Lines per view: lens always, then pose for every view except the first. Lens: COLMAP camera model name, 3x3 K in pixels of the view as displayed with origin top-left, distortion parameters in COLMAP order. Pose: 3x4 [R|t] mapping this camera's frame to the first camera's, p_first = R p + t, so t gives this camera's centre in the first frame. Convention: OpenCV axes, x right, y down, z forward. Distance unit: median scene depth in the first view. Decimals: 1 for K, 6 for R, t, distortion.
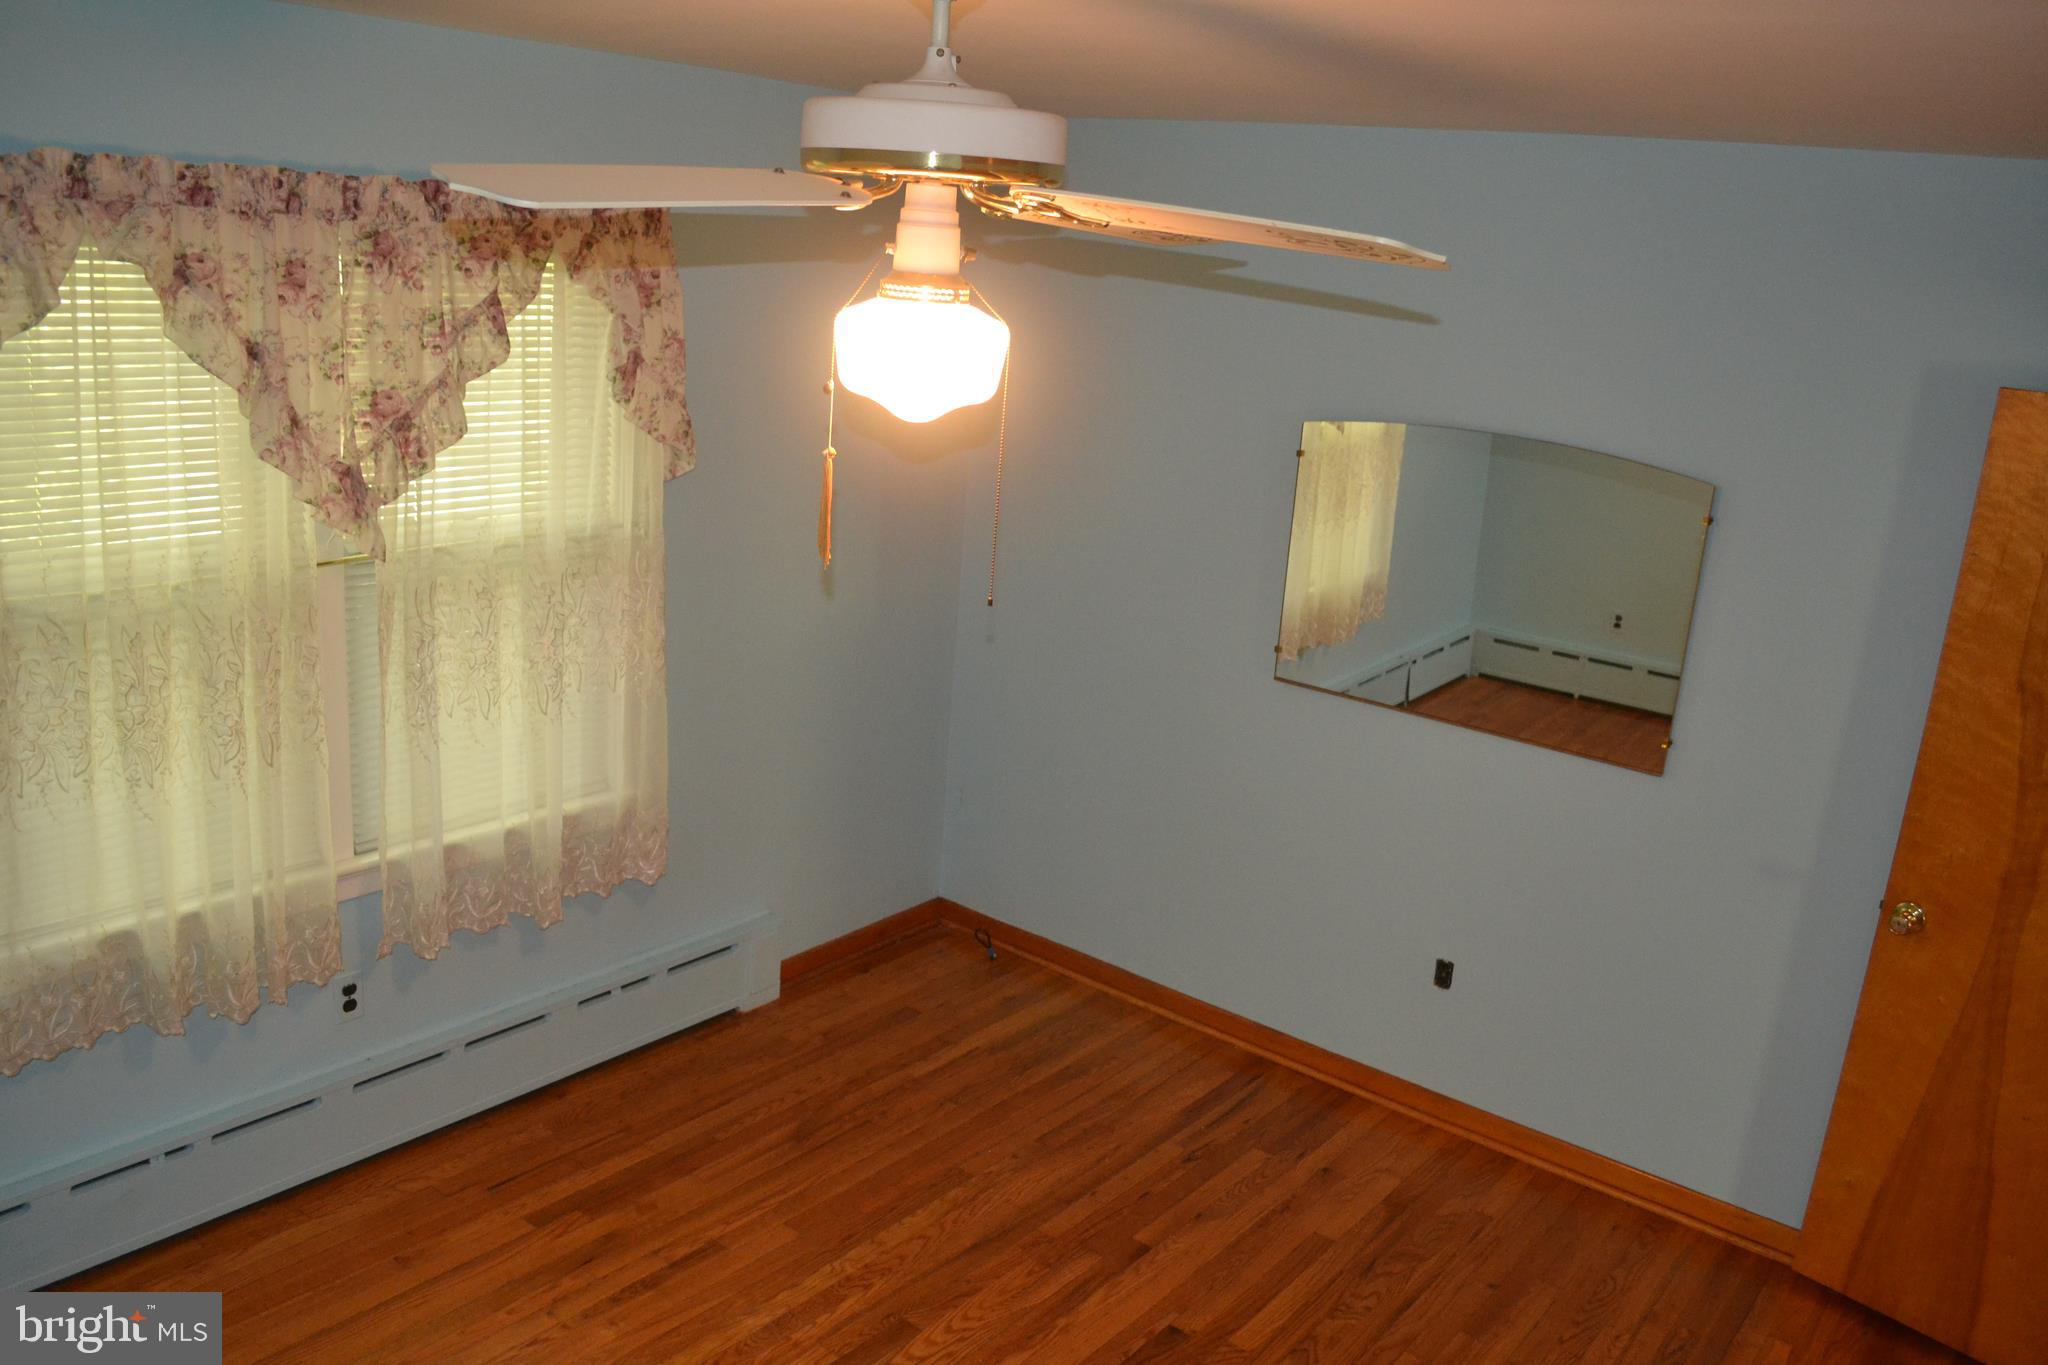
lens RADIAL K [[1688.6, 0, 1024.0], [0, 1688.6, 682.5], [0, 0, 1]] dist [-0.018478, -0.003099]
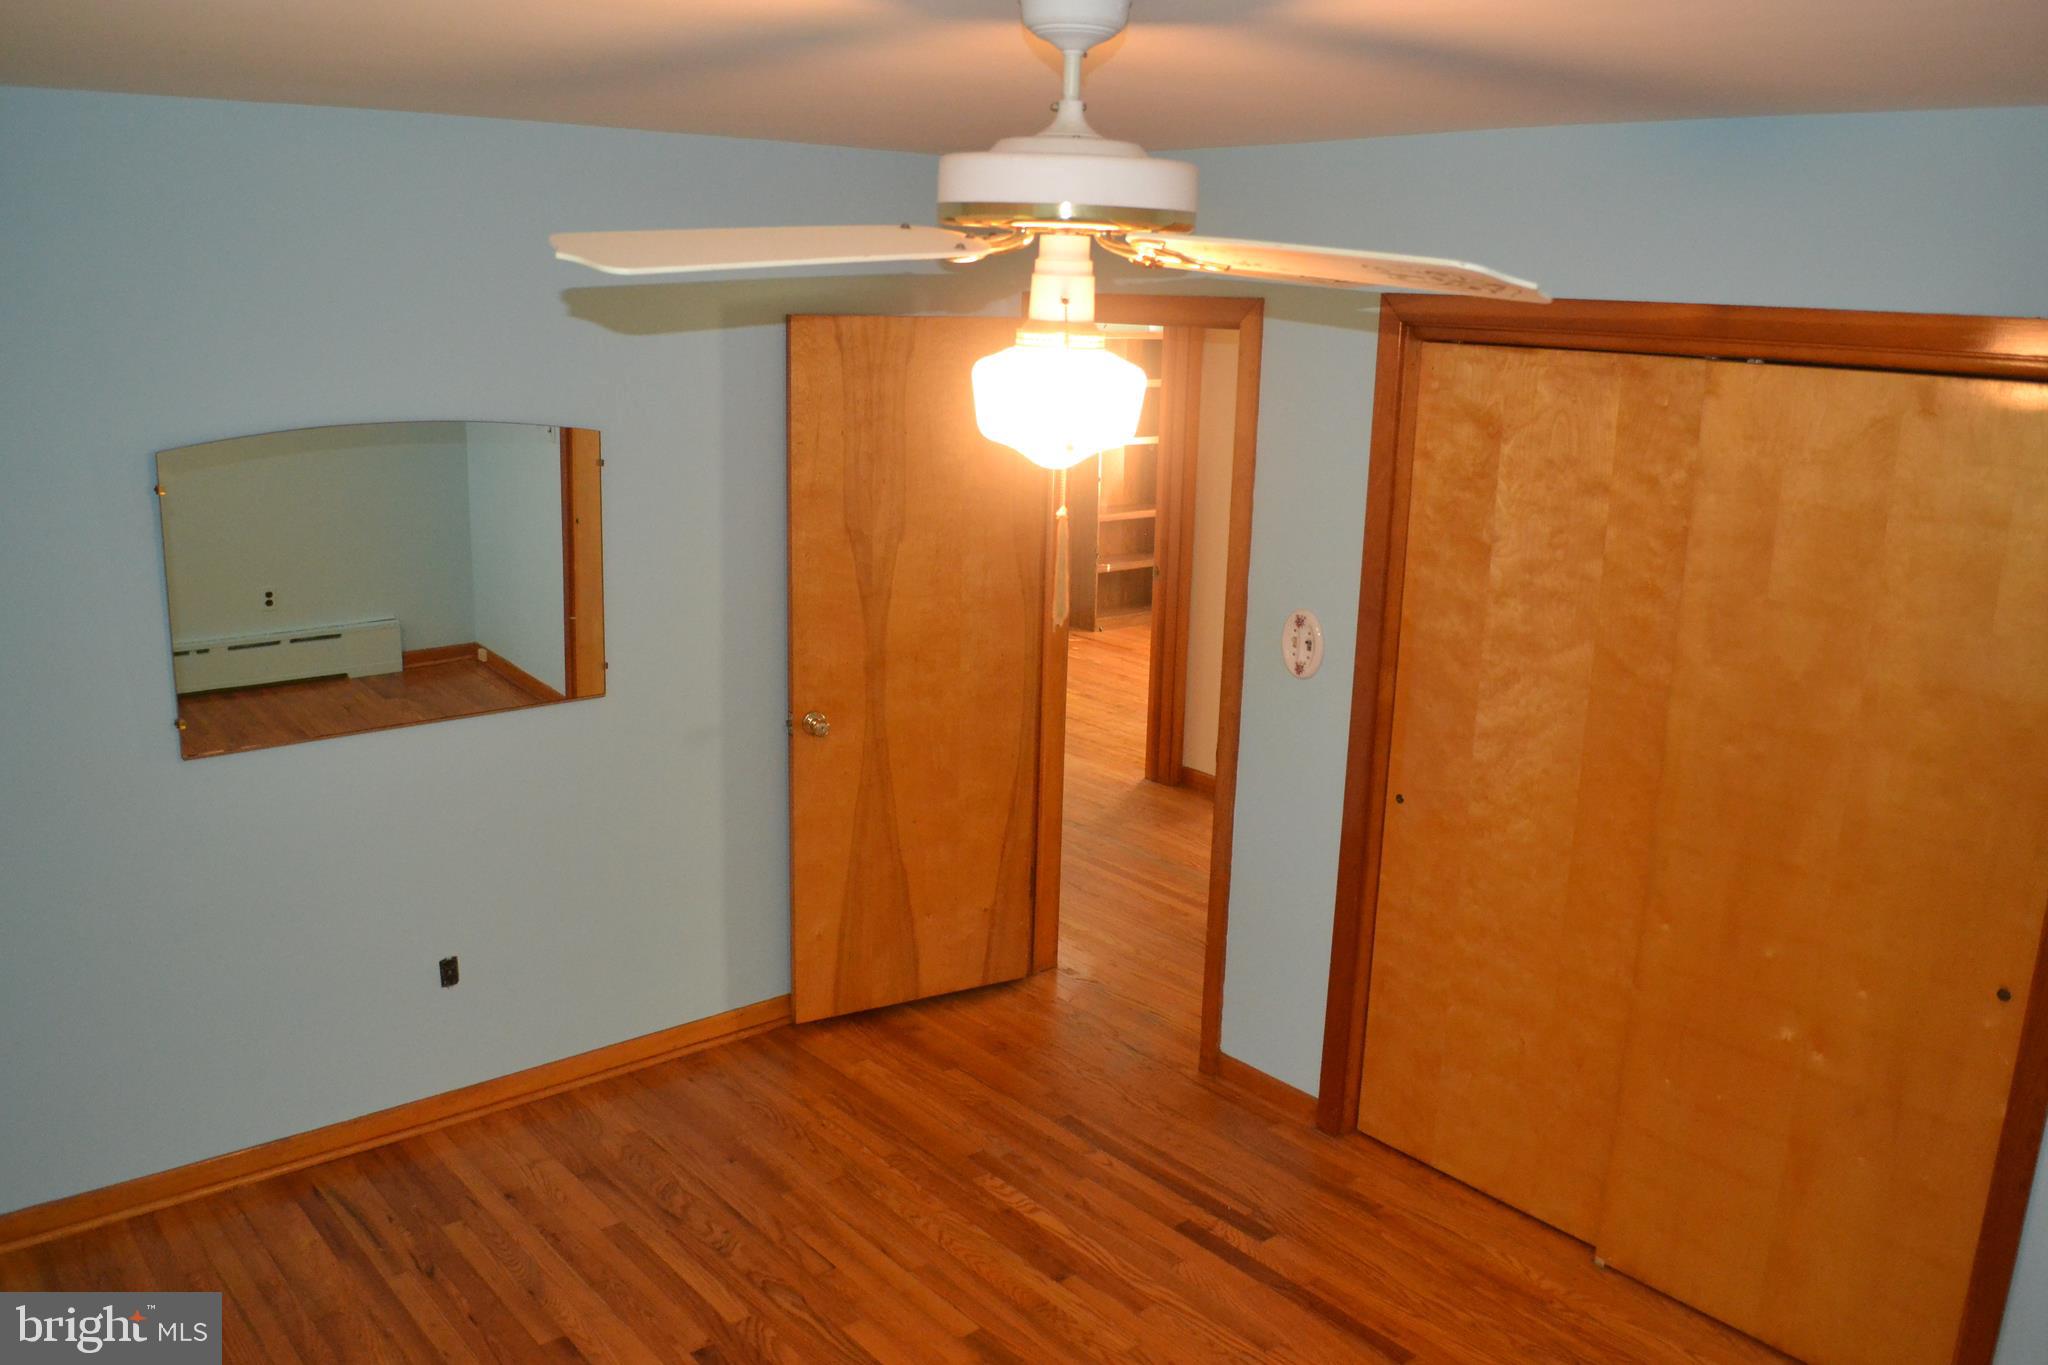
lens RADIAL K [[1688.6, 0, 1024.0], [0, 1688.6, 682.5], [0, 0, 1]] dist [-0.018478, -0.003099]
pose [[0.240019, -0.310689, 0.919708, -1.062395], [0.250010, 0.935228, 0.250686, -0.298520], [-0.938022, 0.169767, 0.302148, 0.746746]]
